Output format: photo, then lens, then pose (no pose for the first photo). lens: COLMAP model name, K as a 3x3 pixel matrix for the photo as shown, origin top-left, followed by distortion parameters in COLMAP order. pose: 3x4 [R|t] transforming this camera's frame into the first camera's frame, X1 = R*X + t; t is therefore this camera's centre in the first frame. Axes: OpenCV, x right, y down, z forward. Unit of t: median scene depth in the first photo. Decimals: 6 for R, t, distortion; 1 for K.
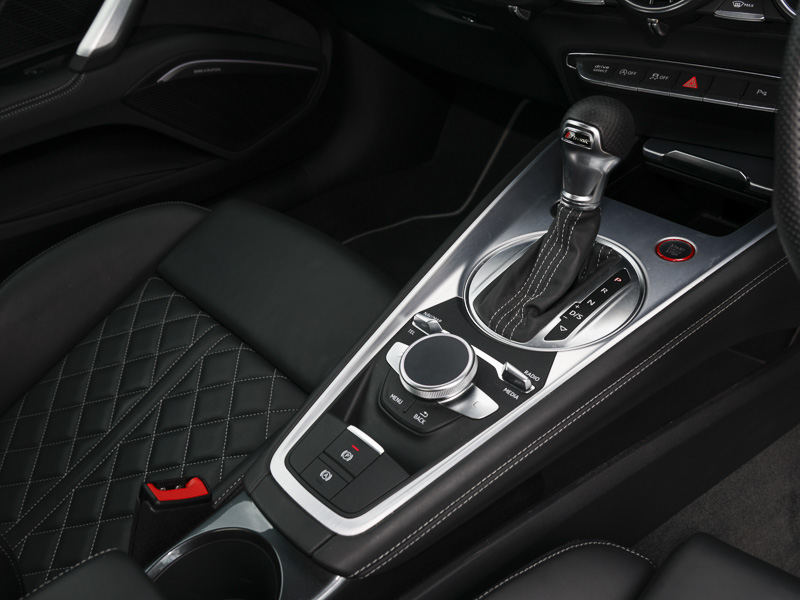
lens RADIAL K [[839.9, 0, 400.0], [0, 839.9, 300.0], [0, 0, 1]] dist [0.012607, 0.012311]
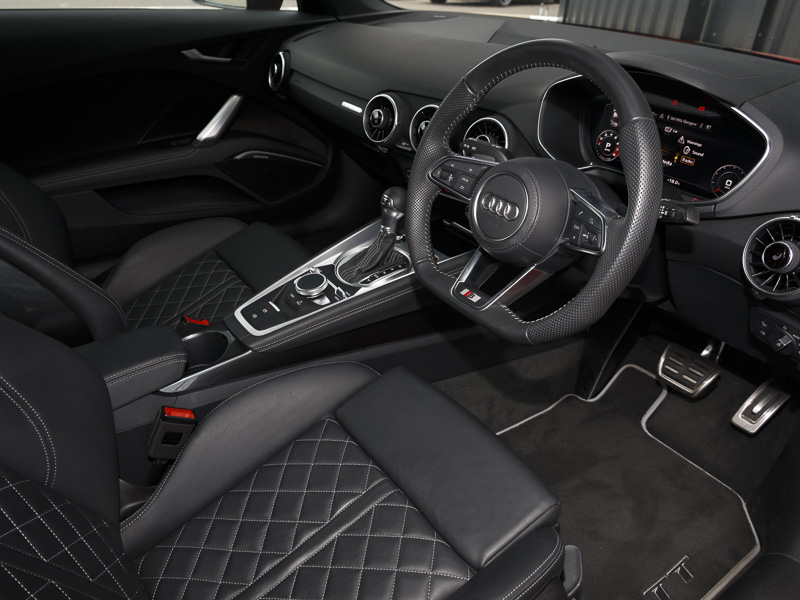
lens RADIAL K [[618.3, 0, 400.0], [0, 618.3, 300.0], [0, 0, 1]] dist [0.003162, 0.000192]
pose [[0.986579, 0.160220, -0.031475, 0.336320], [-0.162292, 0.983404, -0.081104, 0.210650], [0.017958, 0.085124, 0.996209, -0.708939]]
